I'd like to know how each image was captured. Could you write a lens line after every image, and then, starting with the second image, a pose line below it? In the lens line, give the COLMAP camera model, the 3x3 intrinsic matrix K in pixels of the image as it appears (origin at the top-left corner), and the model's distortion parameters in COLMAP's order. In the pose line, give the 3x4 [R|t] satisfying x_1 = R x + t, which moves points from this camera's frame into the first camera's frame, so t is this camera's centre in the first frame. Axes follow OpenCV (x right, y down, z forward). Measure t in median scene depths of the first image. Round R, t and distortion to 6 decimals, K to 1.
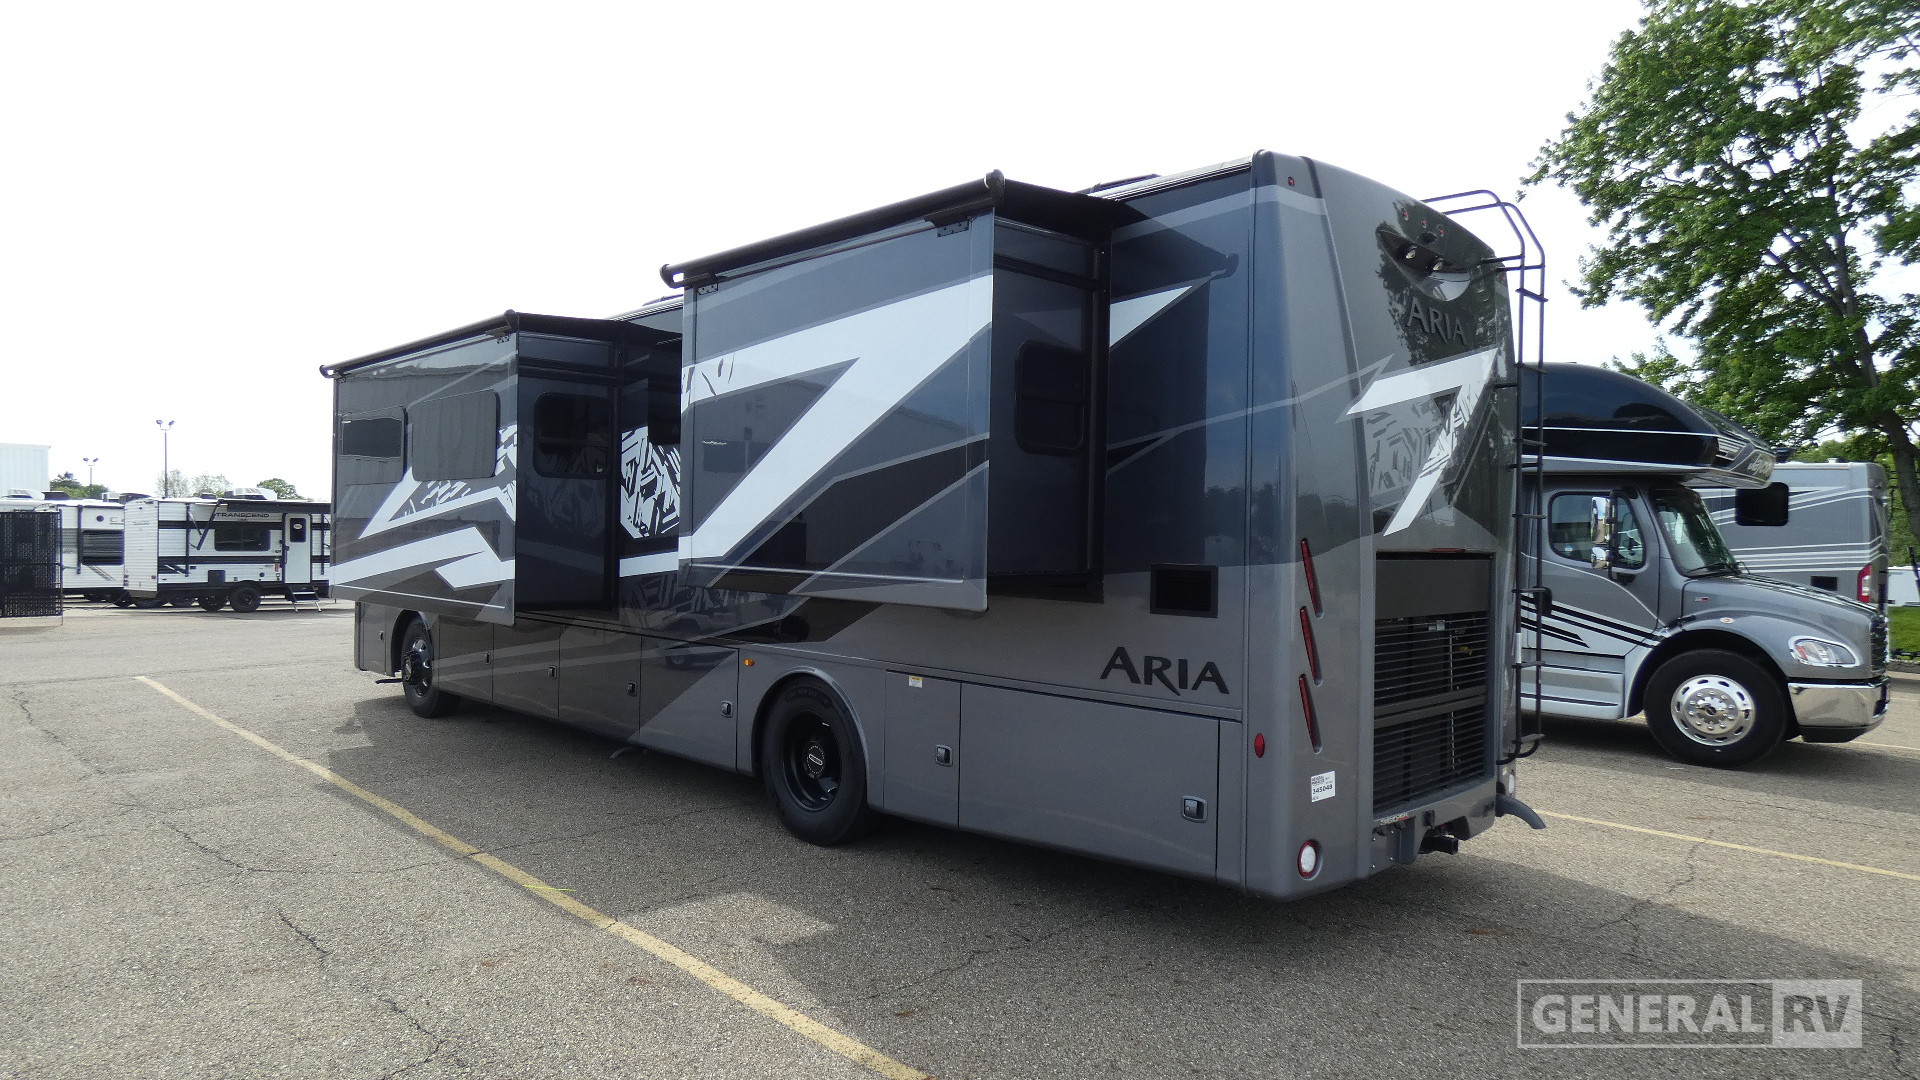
lens RADIAL K [[1151.3, 0, 954.8], [0, 1151.3, 540.0], [0, 0, 1]] dist [-0.004919, -0.000594]
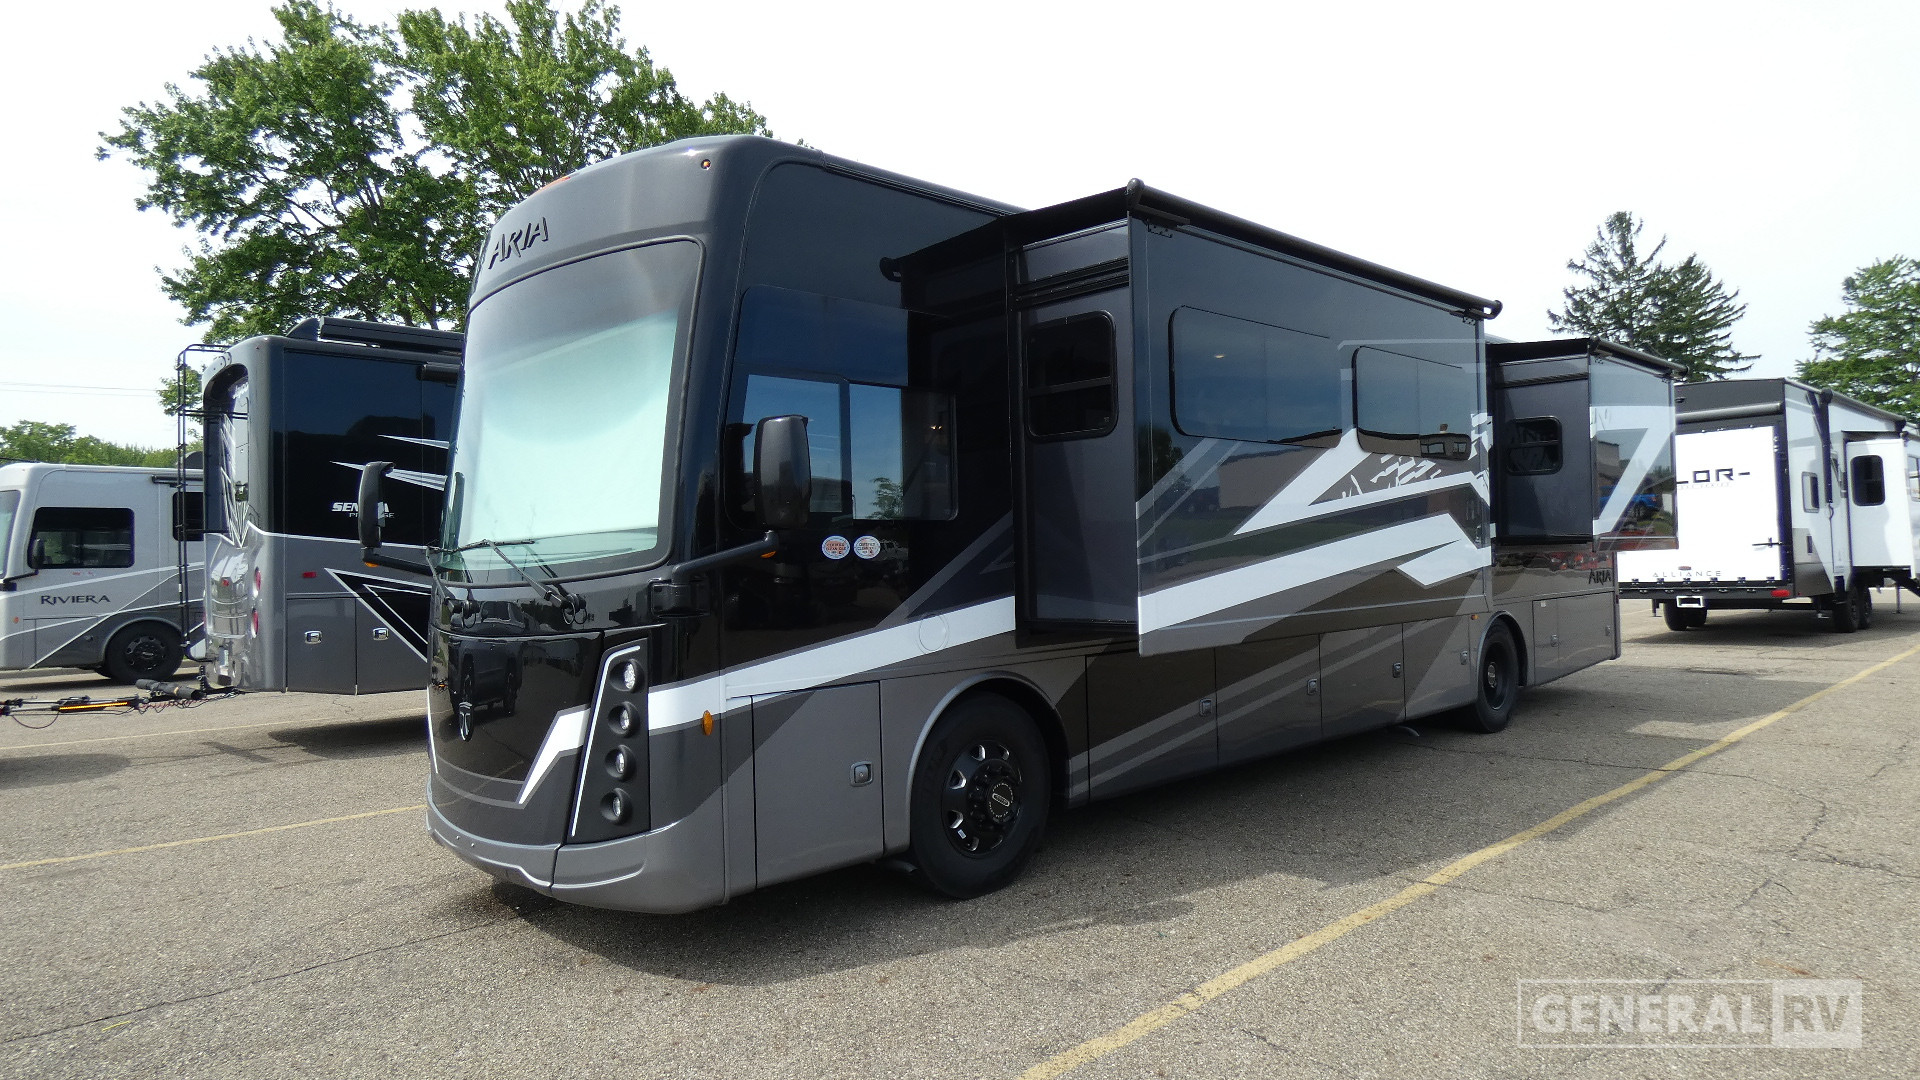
lens RADIAL K [[1151.3, 0, 954.8], [0, 1151.3, 540.0], [0, 0, 1]] dist [-0.004919, -0.000594]
pose [[0.052408, -0.014565, 0.998520, -1.135953], [0.019816, 0.999712, 0.013543, -0.009005], [-0.998429, 0.019077, 0.052682, 1.141283]]
